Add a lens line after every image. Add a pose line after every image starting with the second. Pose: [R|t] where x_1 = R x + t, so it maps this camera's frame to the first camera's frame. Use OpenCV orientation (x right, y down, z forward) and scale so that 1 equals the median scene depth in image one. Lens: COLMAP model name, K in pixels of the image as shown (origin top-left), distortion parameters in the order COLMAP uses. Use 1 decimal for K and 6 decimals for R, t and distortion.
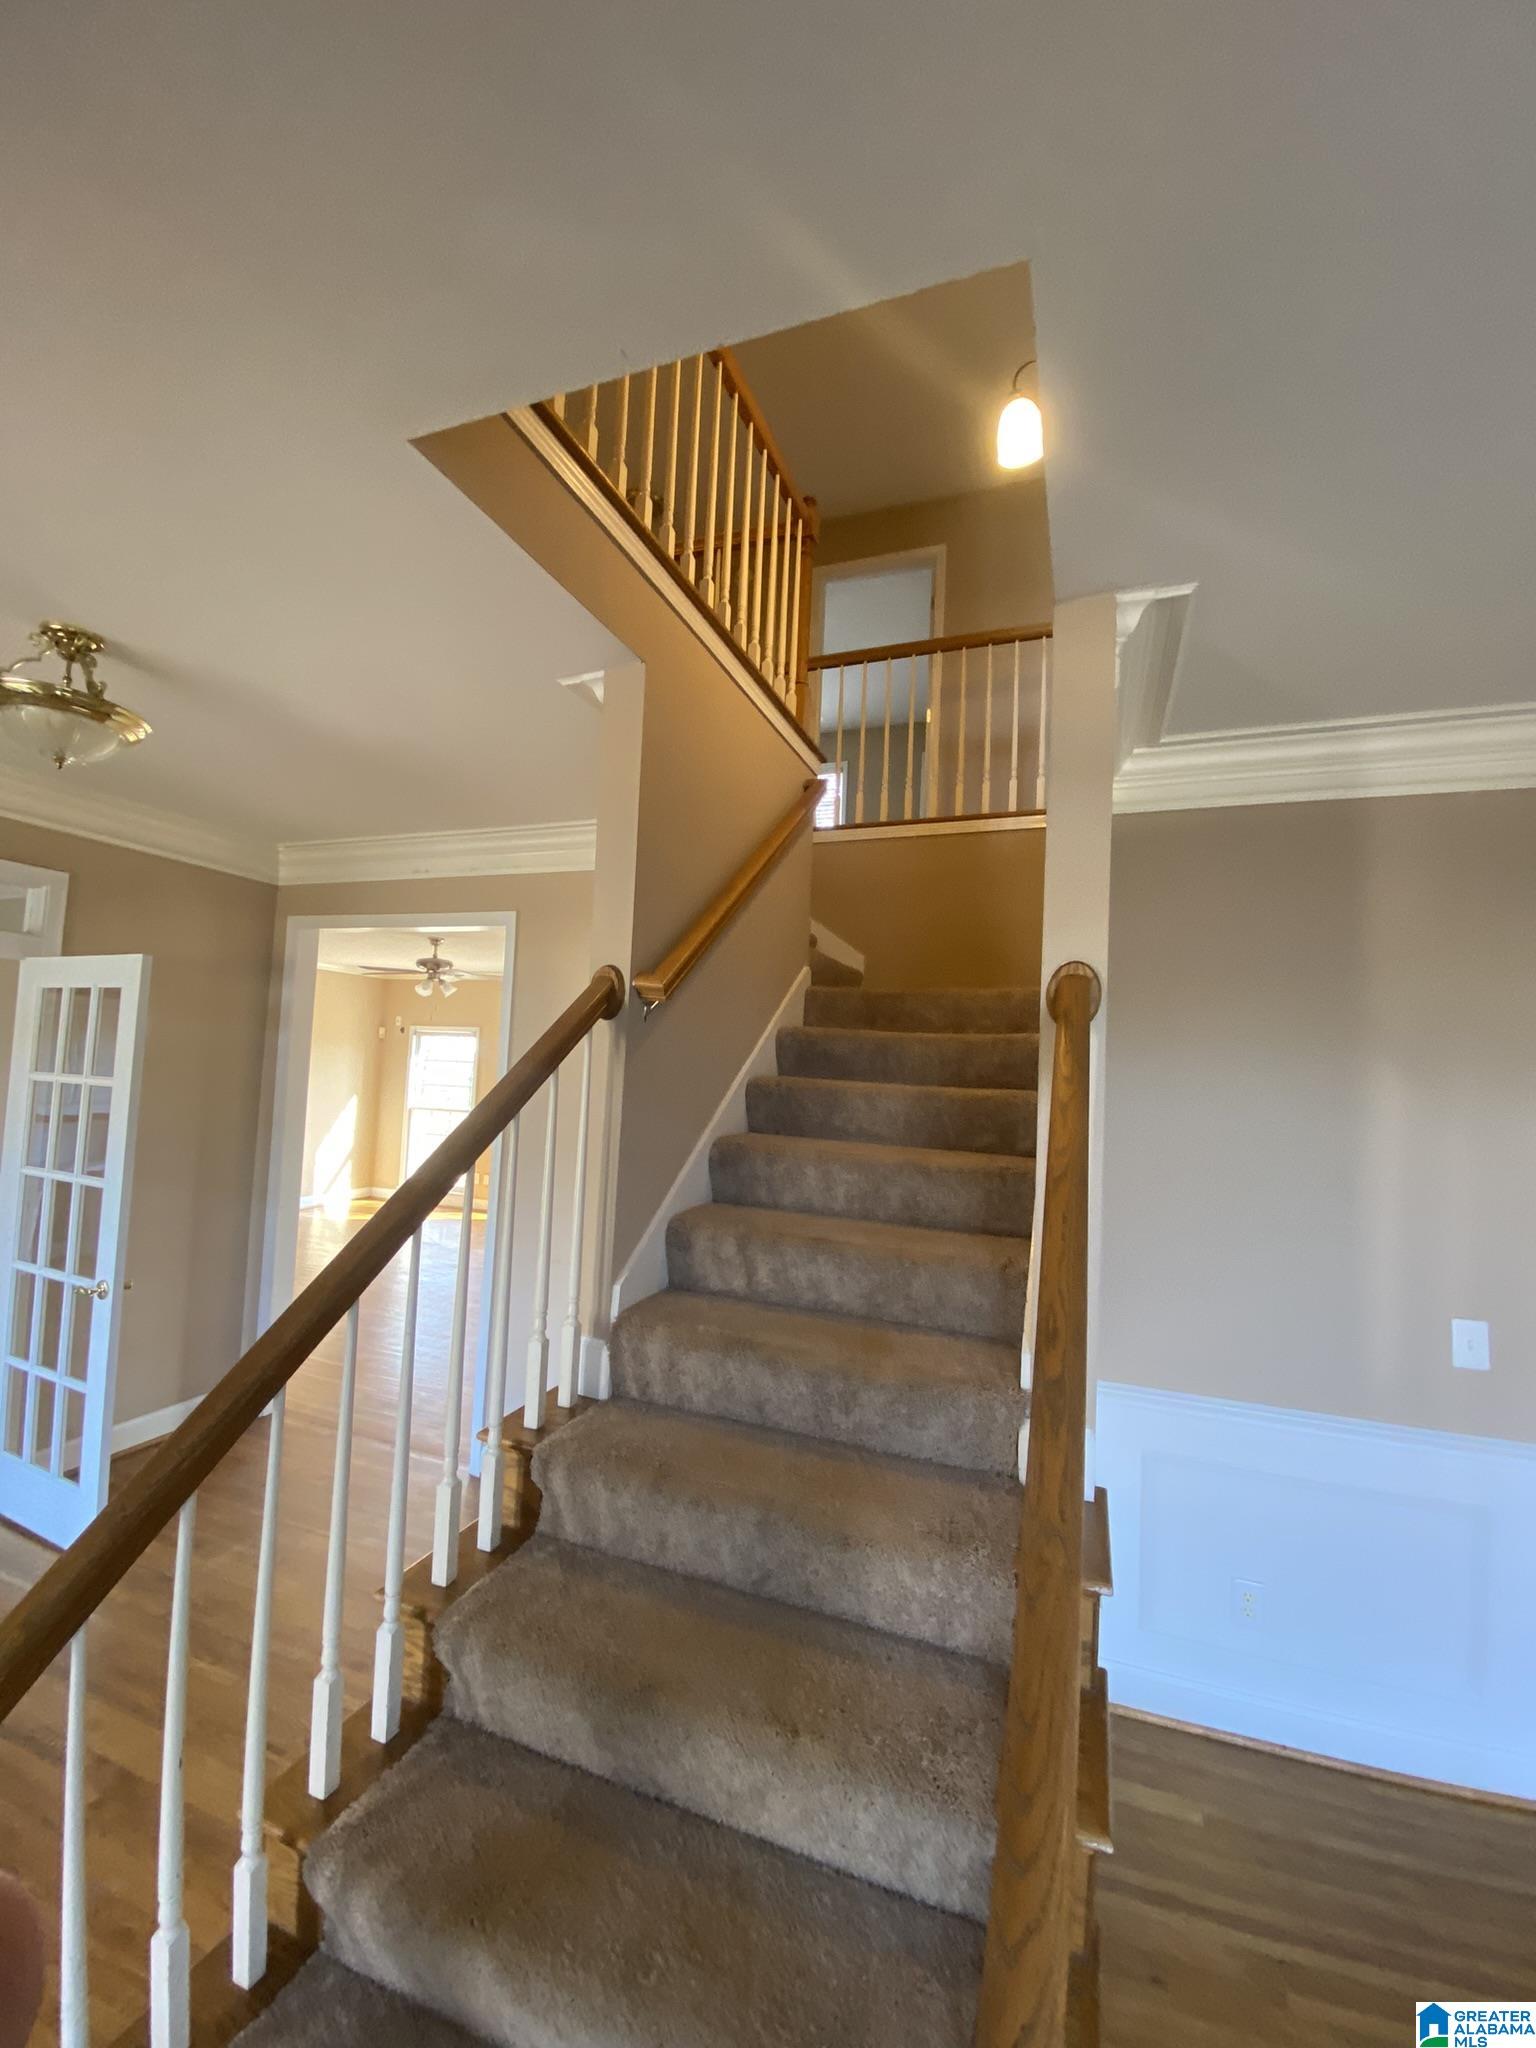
lens RADIAL K [[824.6, 0, 768.0], [0, 824.6, 1024.0], [0, 0, 1]] dist [0.013671, -0.016648]
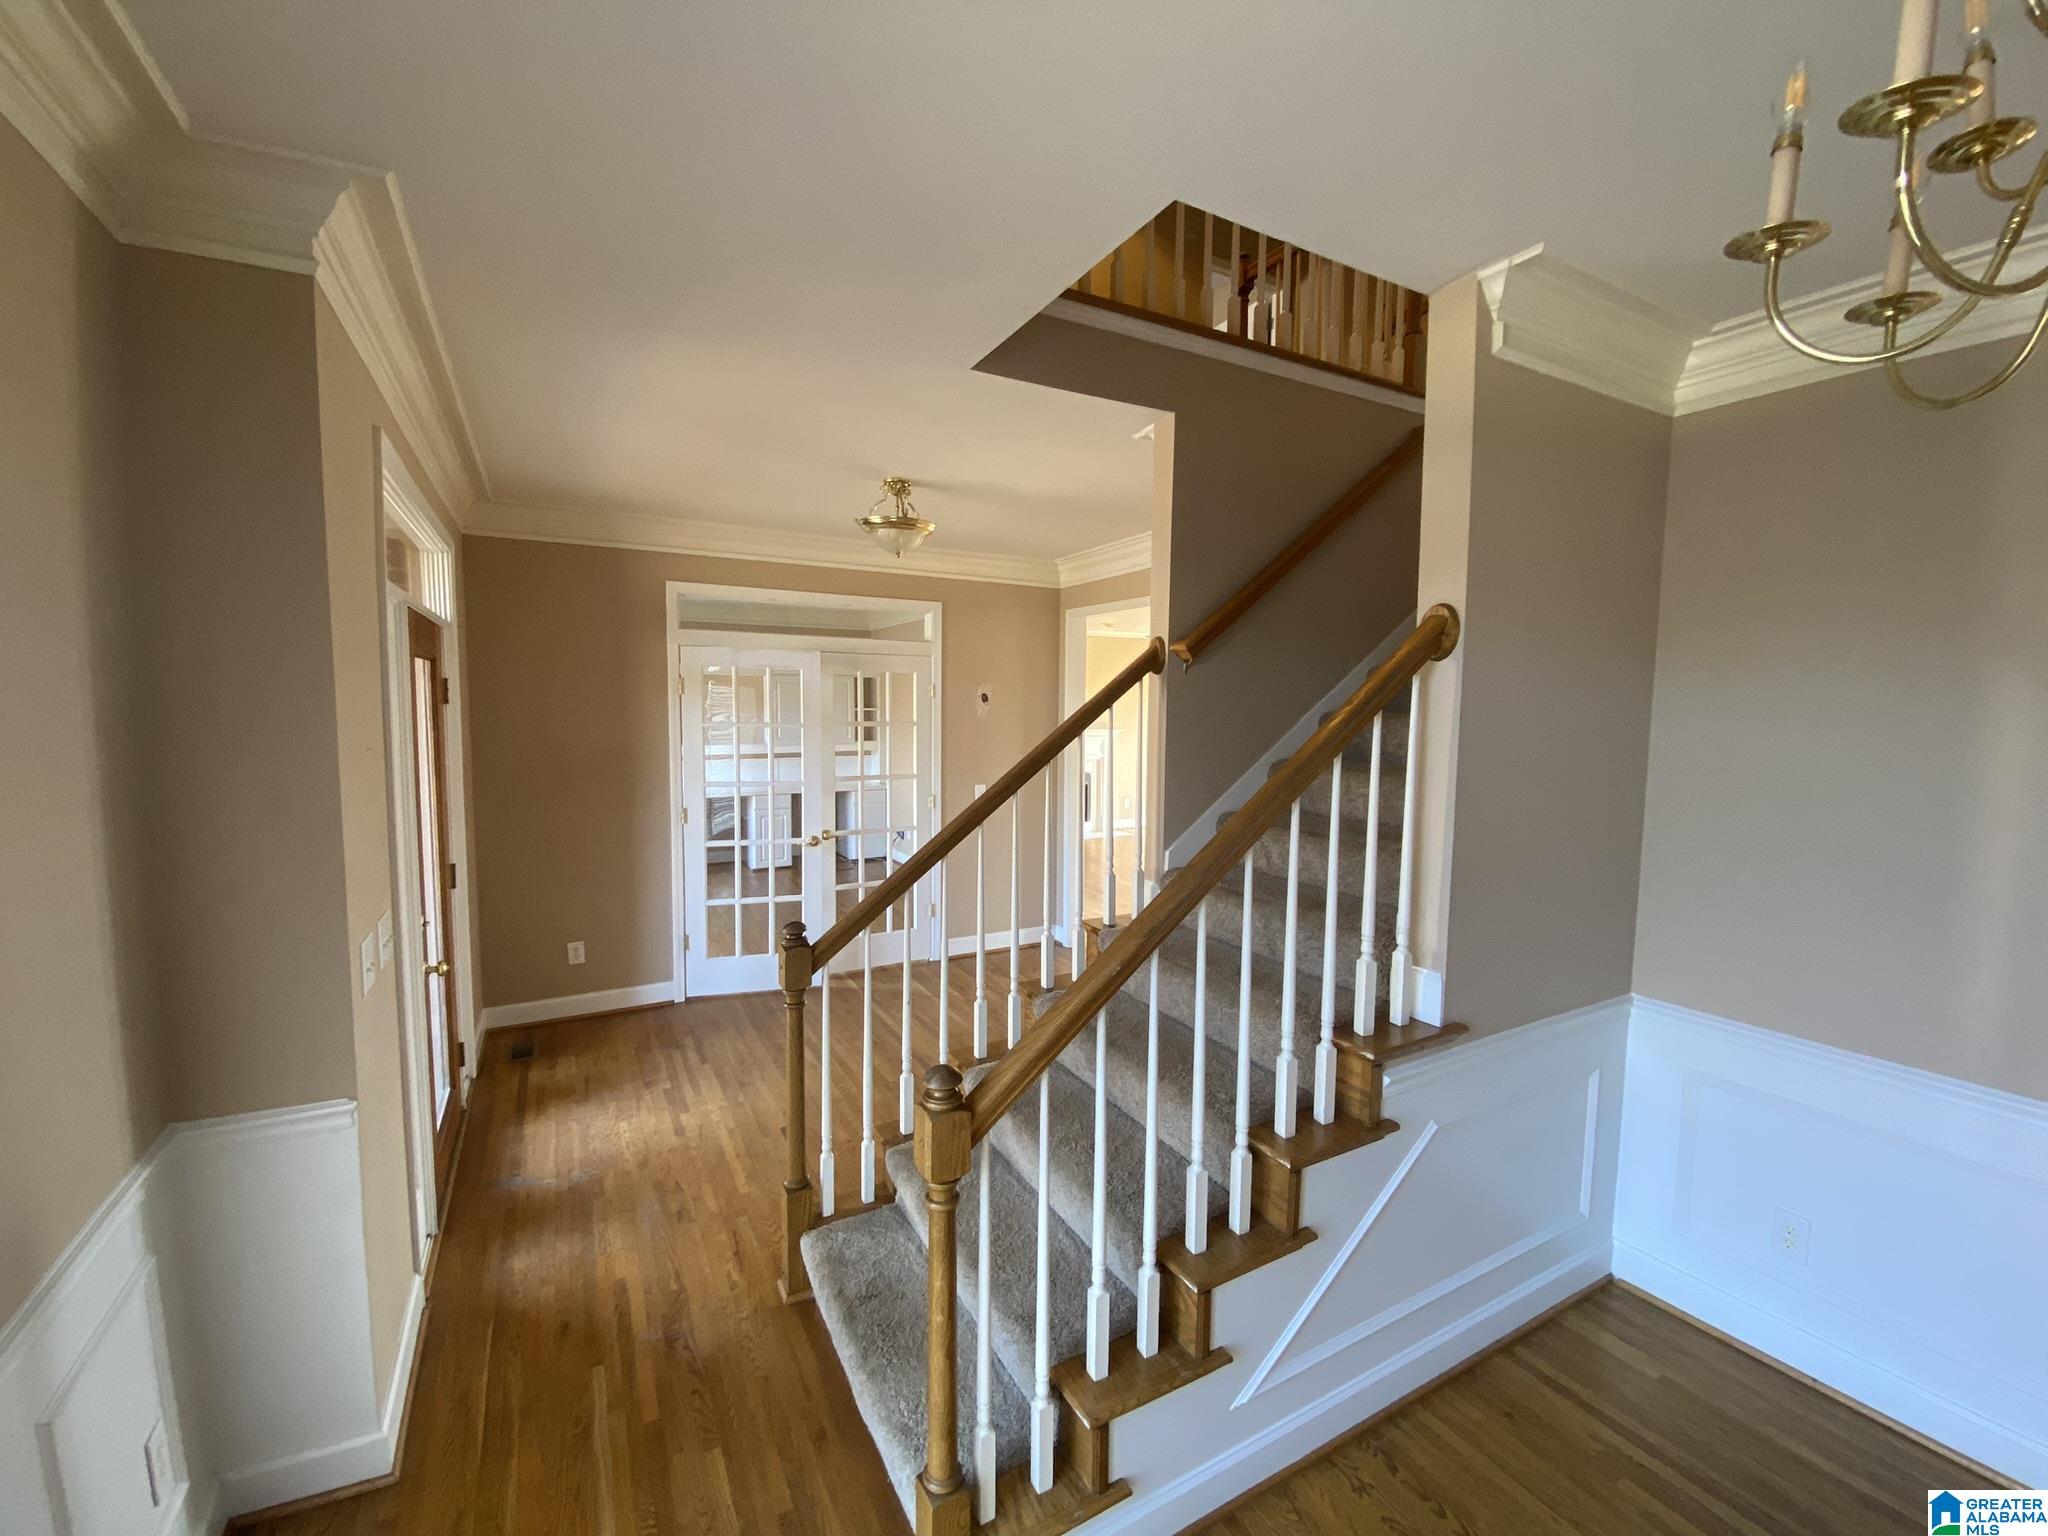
lens RADIAL K [[824.6, 0, 1024.0], [0, 824.6, 768.0], [0, 0, 1]] dist [0.013671, -0.016648]
pose [[0.758433, 0.011443, -0.651650, 0.588520], [0.061254, 0.994169, 0.088750, 0.016217], [0.648866, -0.107227, 0.753310, -0.282045]]
